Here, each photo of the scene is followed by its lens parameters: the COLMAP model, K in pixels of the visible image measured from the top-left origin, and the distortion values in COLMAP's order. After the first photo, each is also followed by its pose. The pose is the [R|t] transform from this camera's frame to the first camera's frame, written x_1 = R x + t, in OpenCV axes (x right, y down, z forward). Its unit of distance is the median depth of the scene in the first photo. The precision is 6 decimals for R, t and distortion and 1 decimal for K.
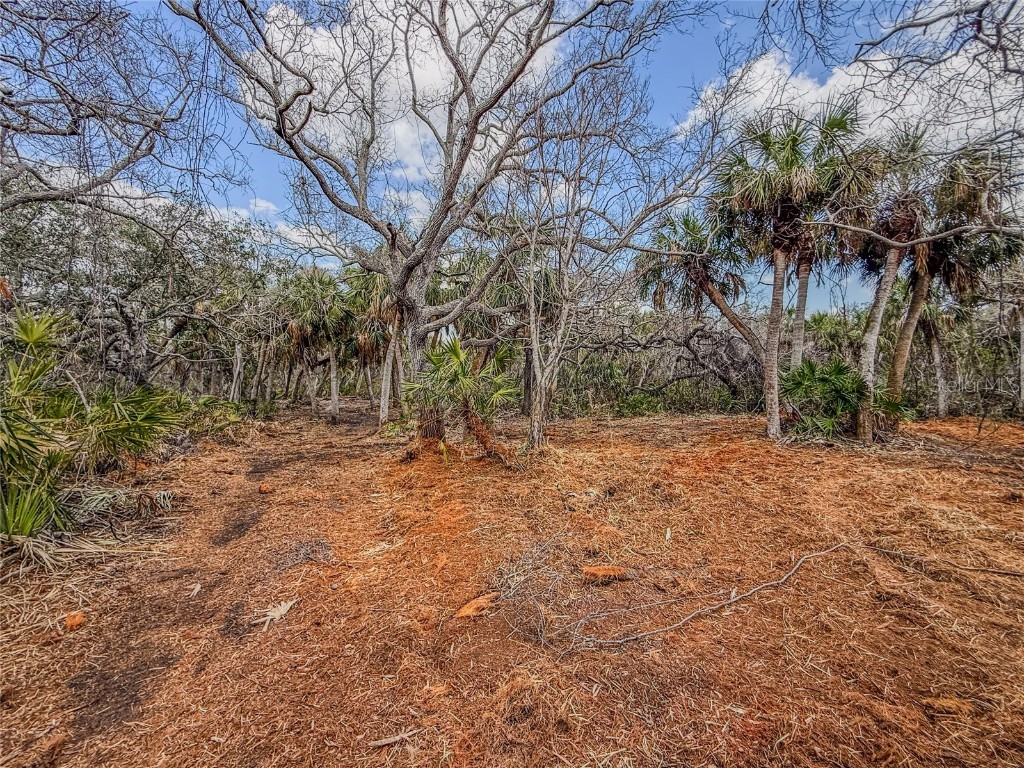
lens RADIAL K [[398.4, 0, 512.0], [0, 398.4, 384.0], [0, 0, 1]] dist [-0.000612, 0.000343]
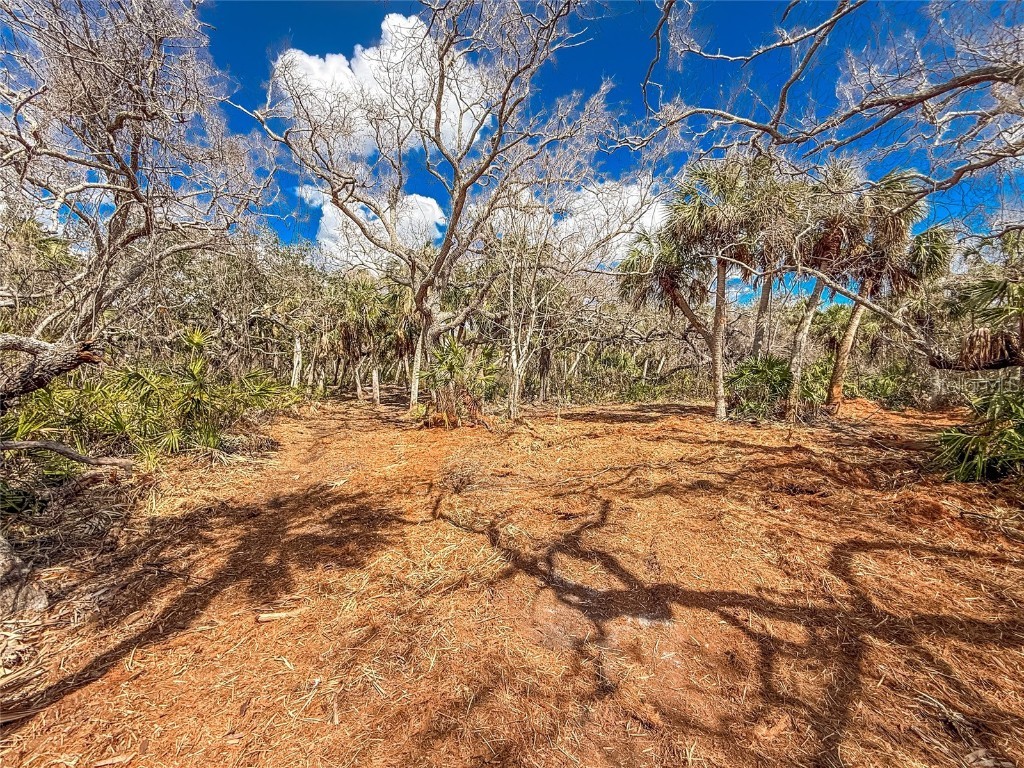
lens RADIAL K [[398.4, 0, 512.0], [0, 398.4, 384.0], [0, 0, 1]] dist [-0.000612, 0.000343]
pose [[0.995367, 0.010756, -0.095540, 0.119310], [-0.008346, 0.999638, 0.025589, 0.003704], [0.095780, -0.024673, 0.995097, -0.231333]]
